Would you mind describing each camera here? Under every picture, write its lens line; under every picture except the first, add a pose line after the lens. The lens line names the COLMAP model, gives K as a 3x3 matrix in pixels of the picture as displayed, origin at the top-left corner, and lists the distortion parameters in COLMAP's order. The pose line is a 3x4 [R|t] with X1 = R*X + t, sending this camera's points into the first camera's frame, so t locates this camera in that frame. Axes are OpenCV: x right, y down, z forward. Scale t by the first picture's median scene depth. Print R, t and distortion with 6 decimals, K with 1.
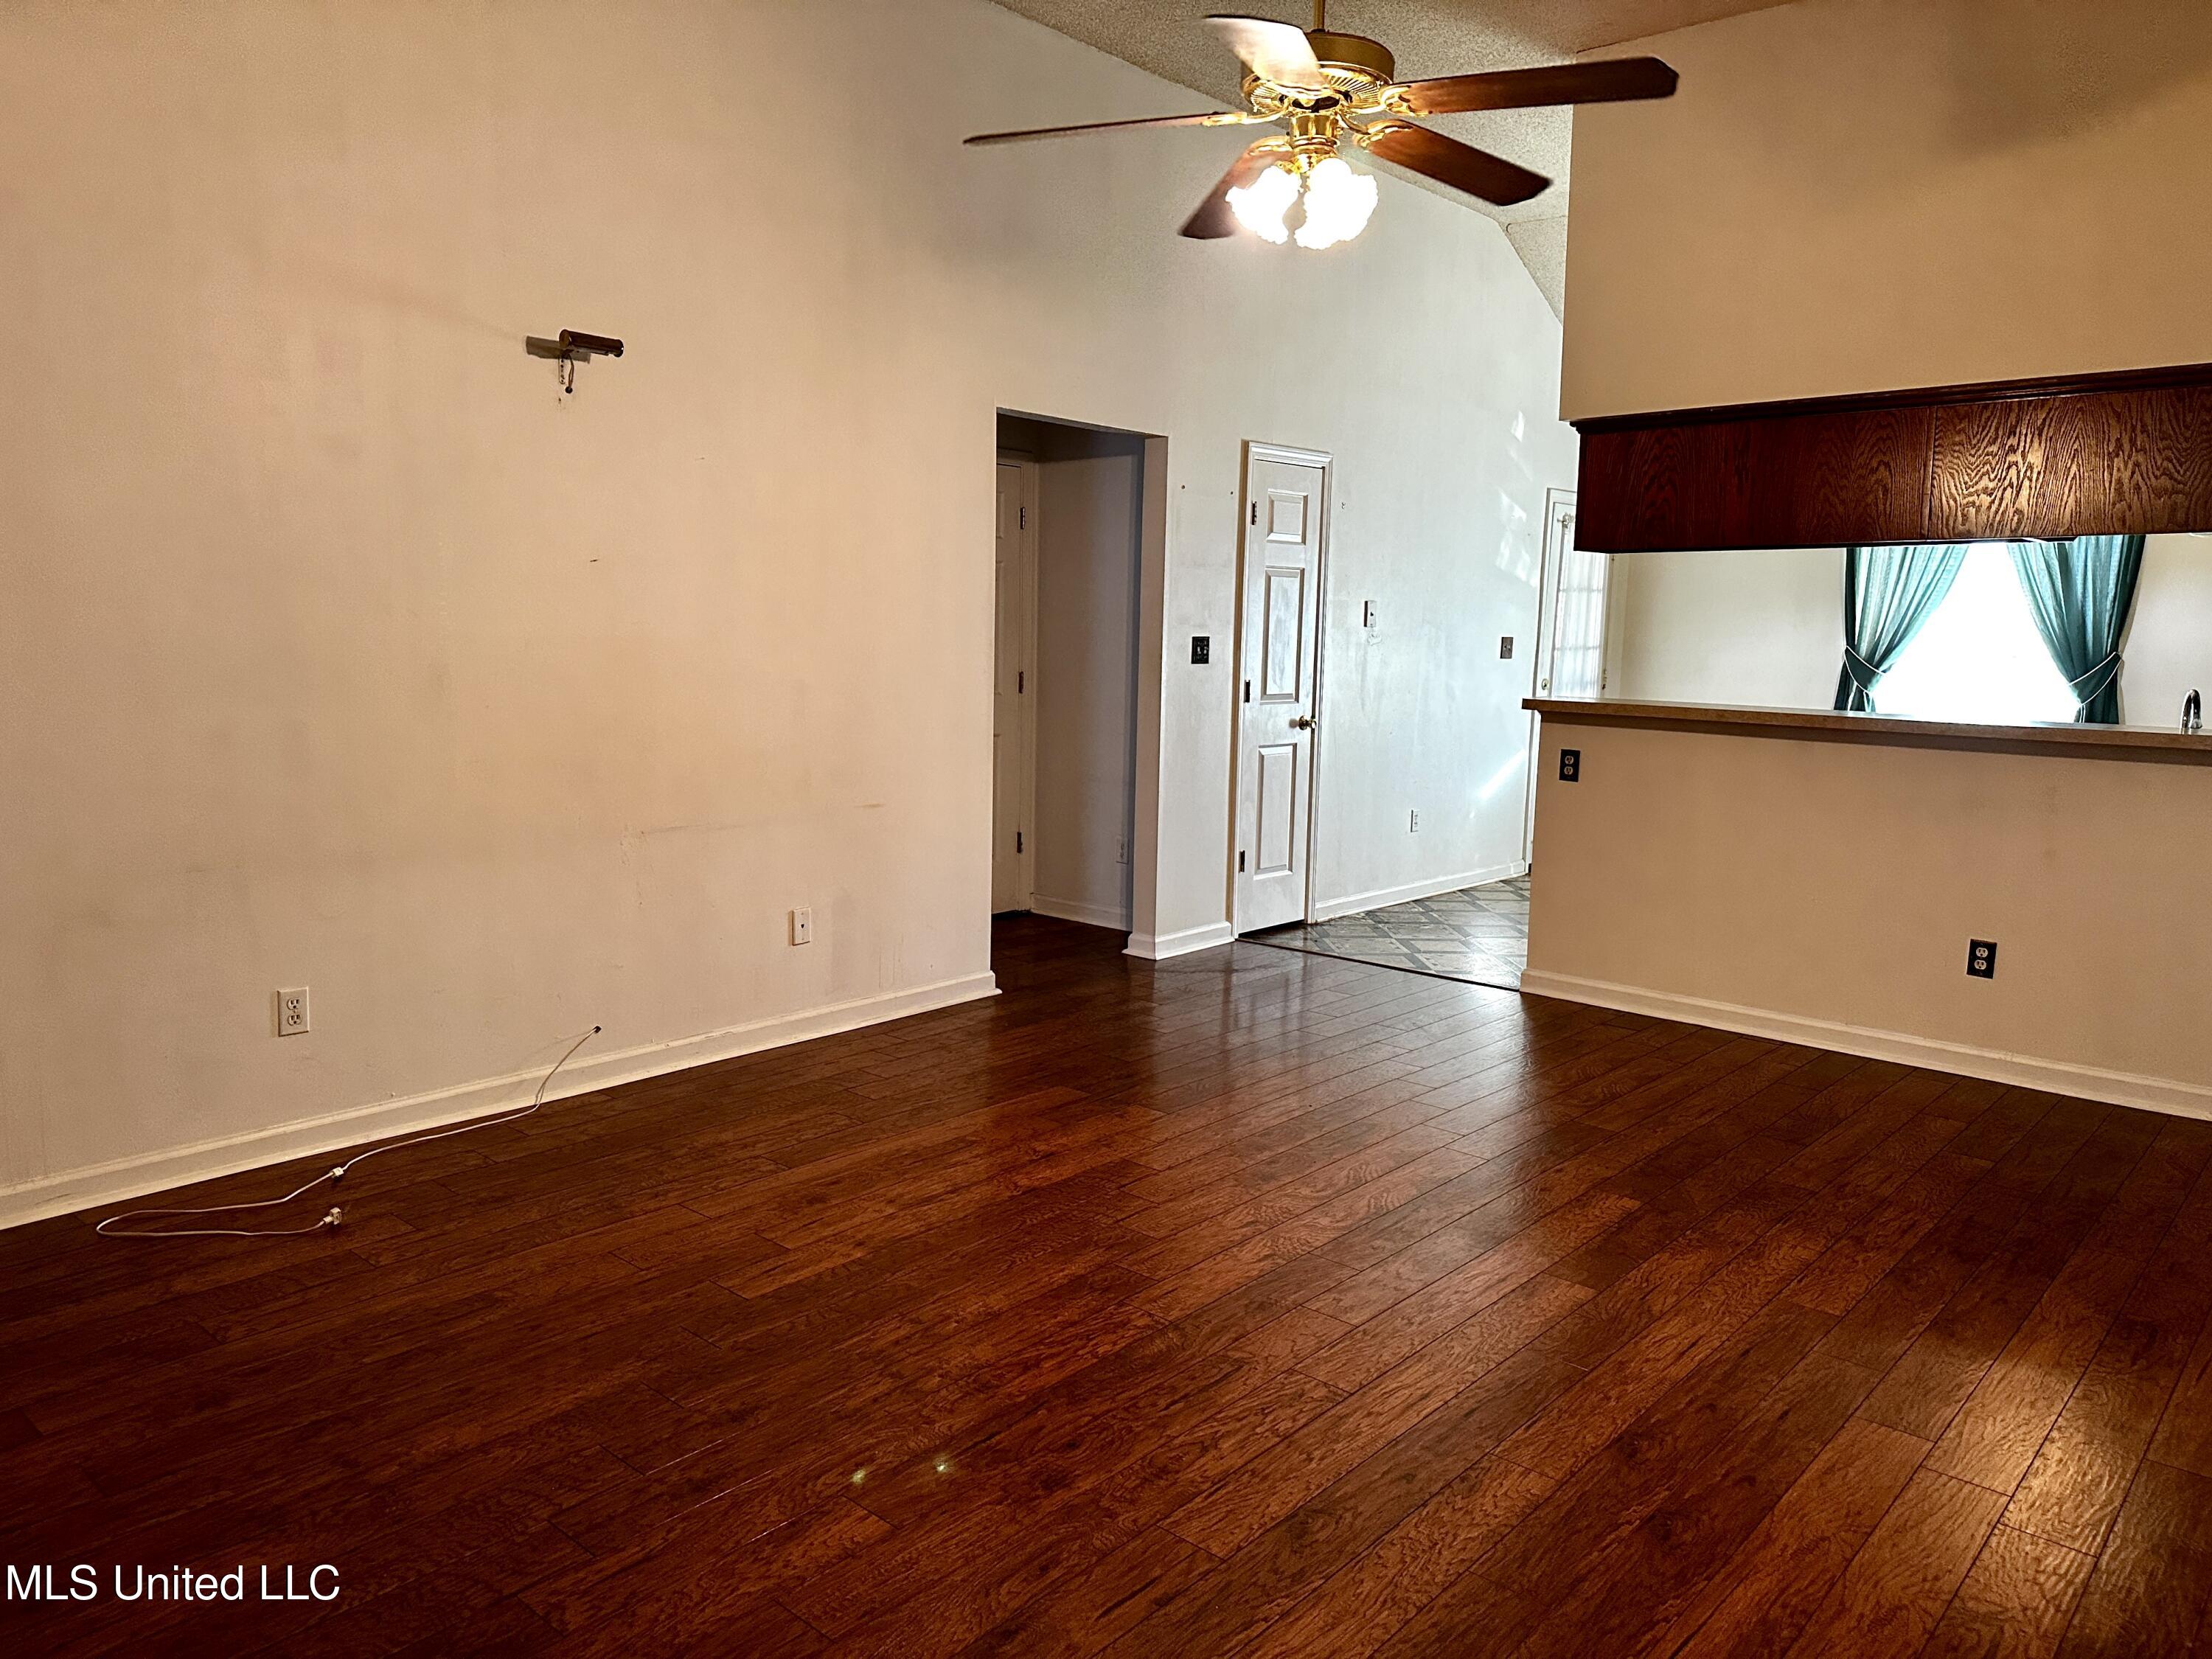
lens RADIAL K [[1543.6, 0, 1098.7], [0, 1543.6, 864.8], [0, 0, 1]] dist [0.062432, -0.083401]
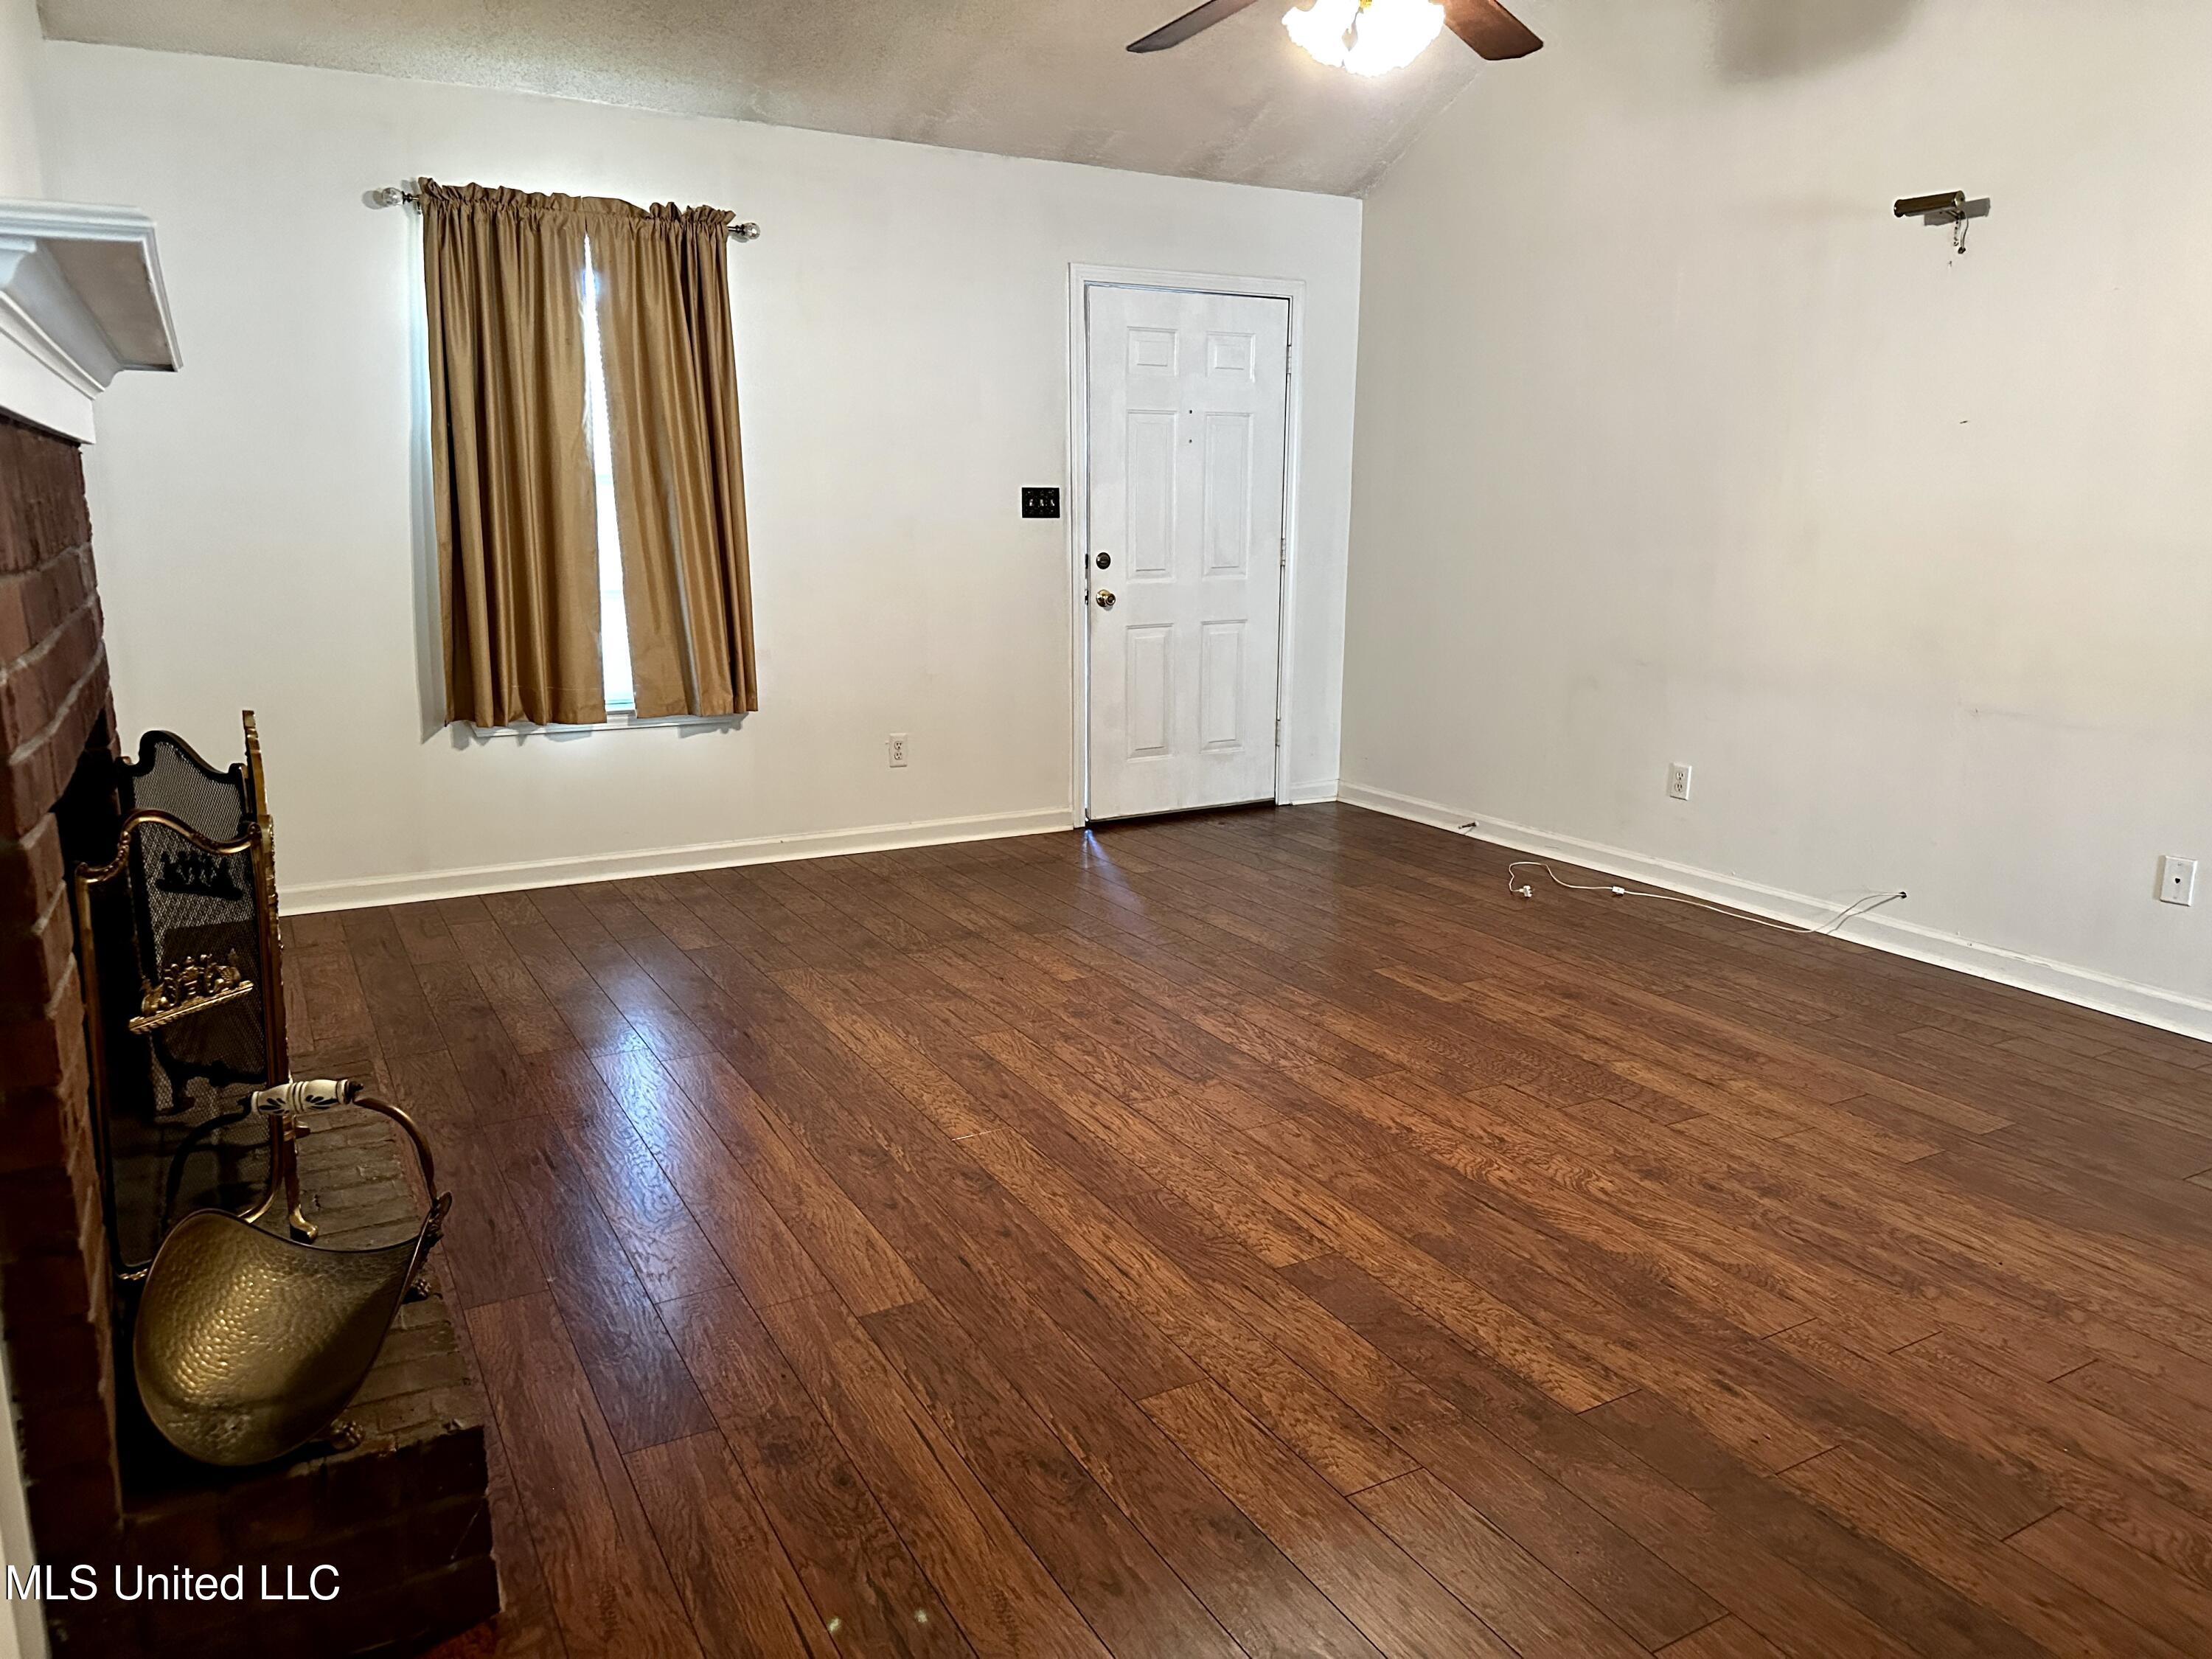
lens RADIAL K [[1531.1, 0, 1106.0], [0, 1531.1, 829.5], [0, 0, 1]] dist [0.219176, -0.352235]
pose [[-0.321653, 0.180585, -0.929478, 0.908510], [-0.163776, 0.956238, 0.242460, -0.113121], [0.932586, 0.230214, -0.278001, 0.922286]]
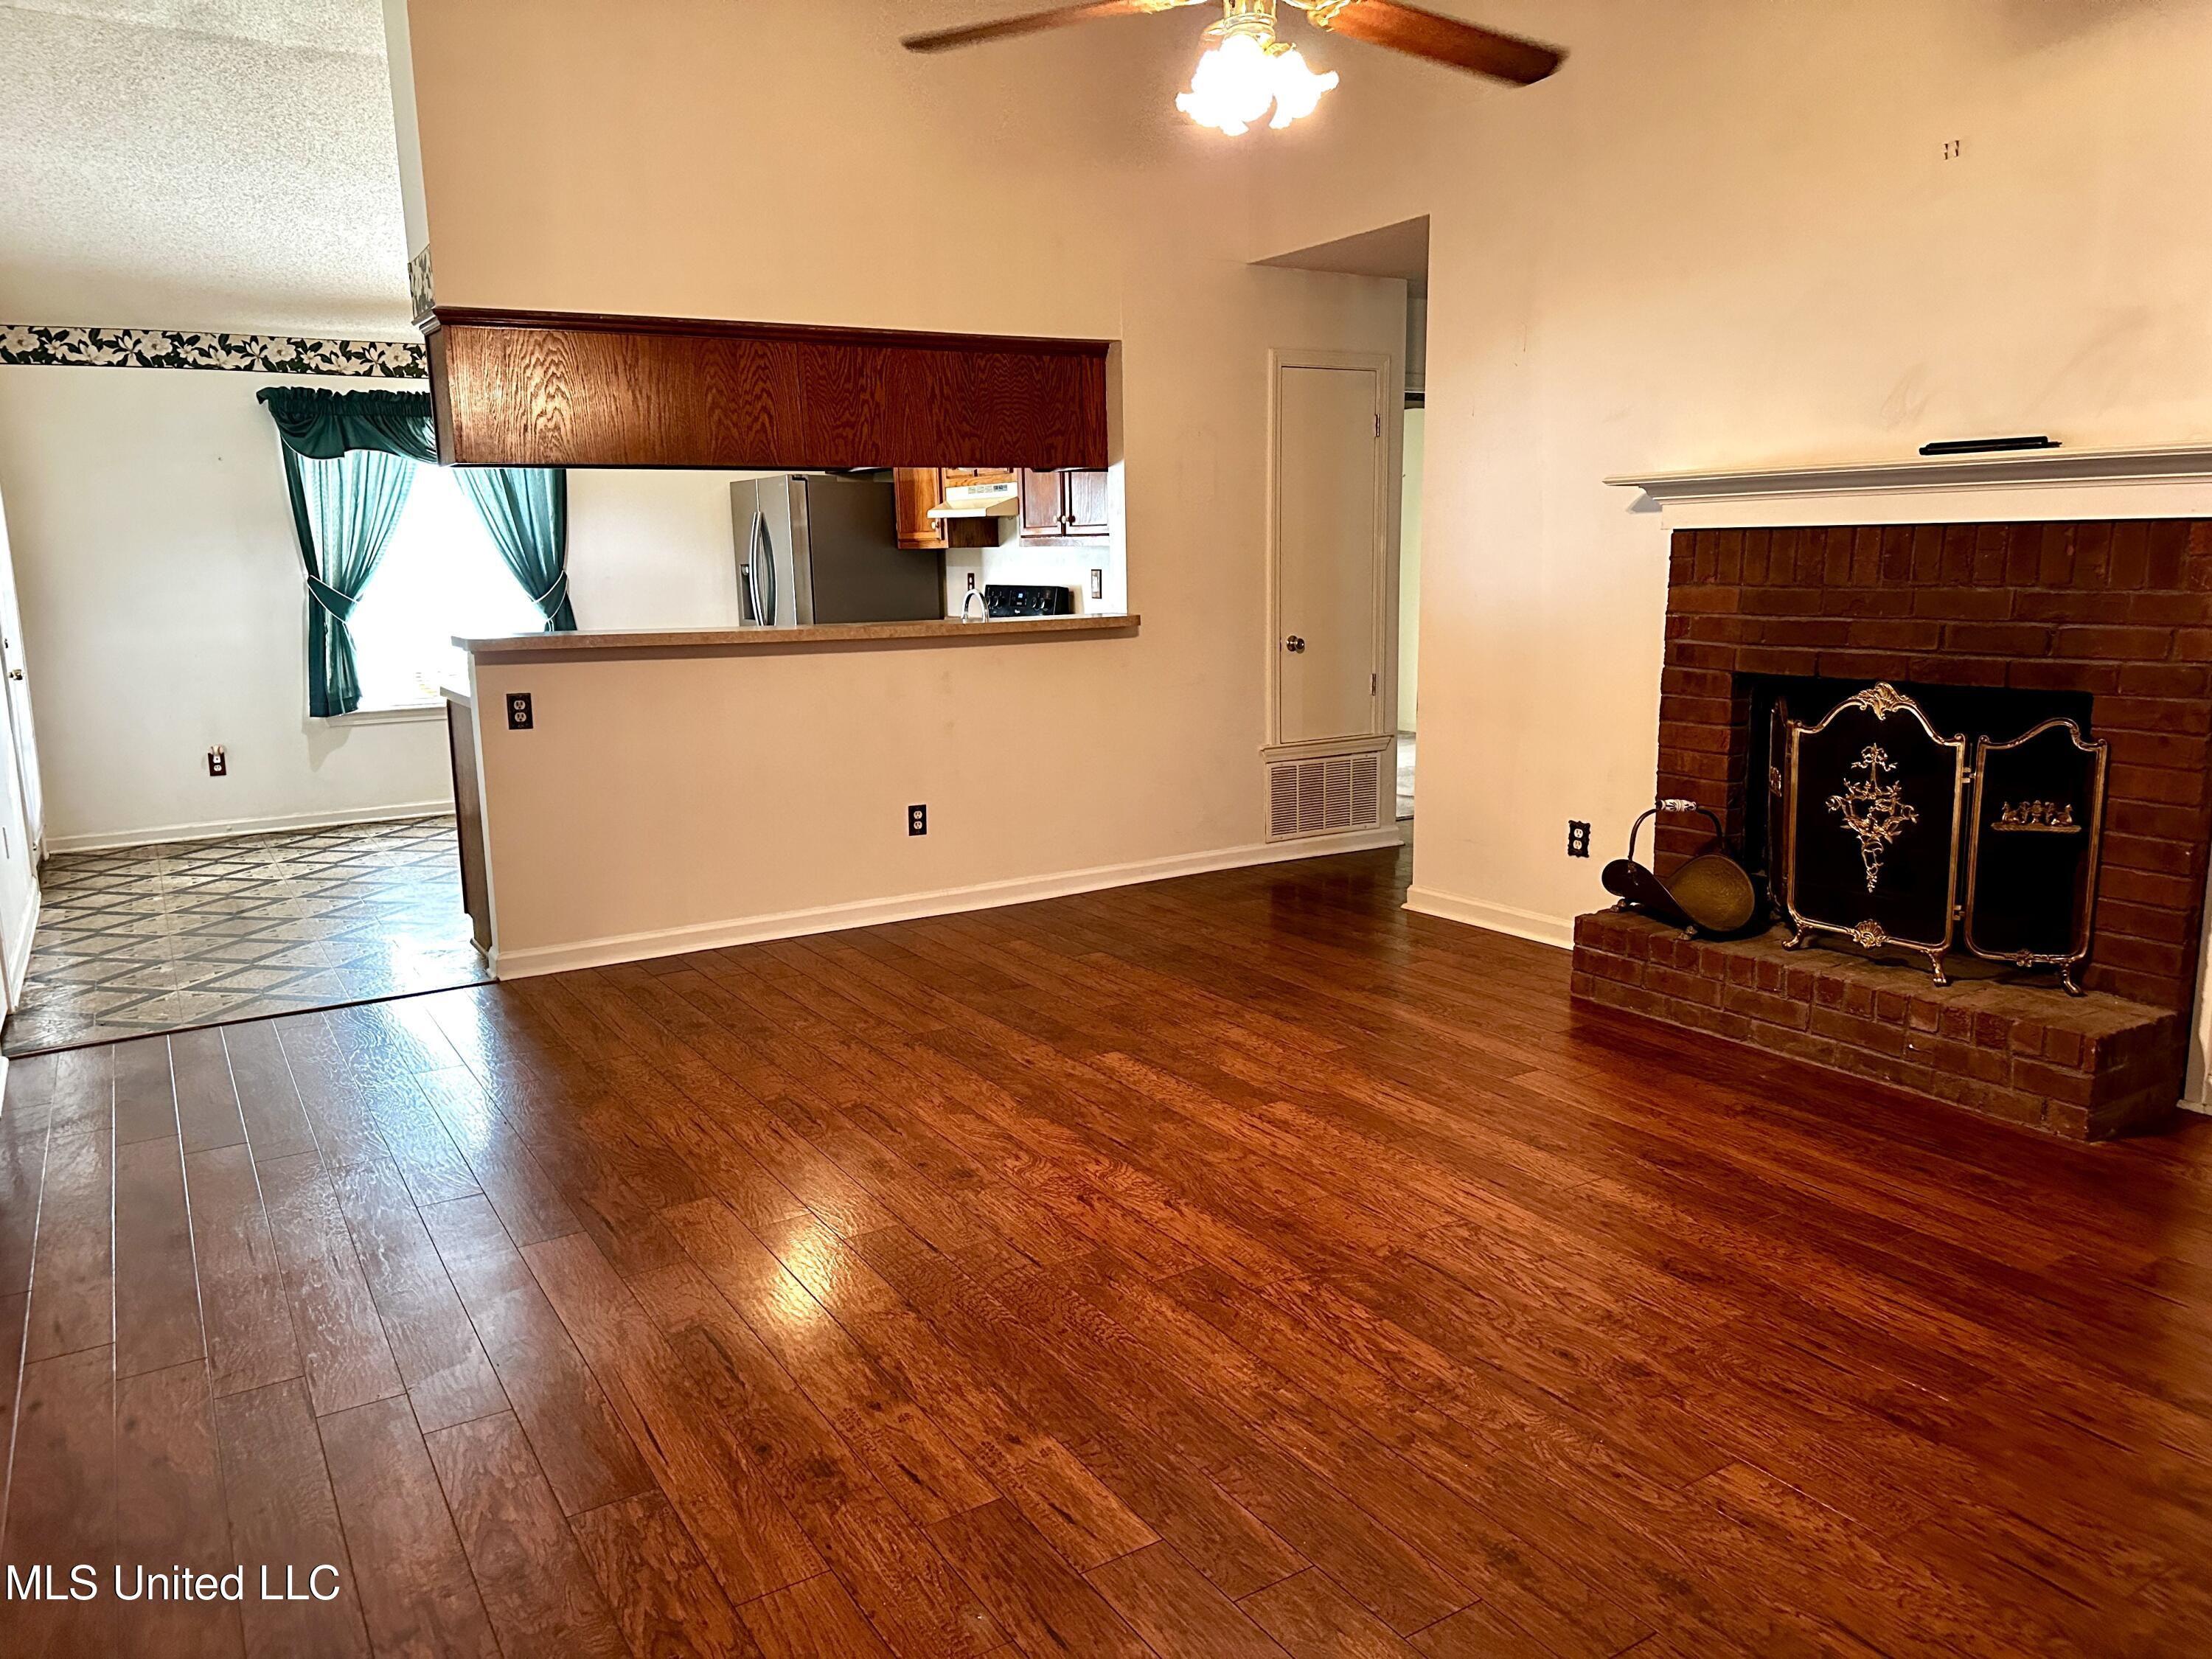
lens RADIAL K [[1543.6, 0, 1098.7], [0, 1543.6, 864.8], [0, 0, 1]] dist [0.062432, -0.083401]
pose [[0.274926, -0.213507, 0.937460, -0.659188], [0.175617, 0.969780, 0.169366, -0.104805], [-0.945291, 0.118071, 0.304113, 0.637178]]
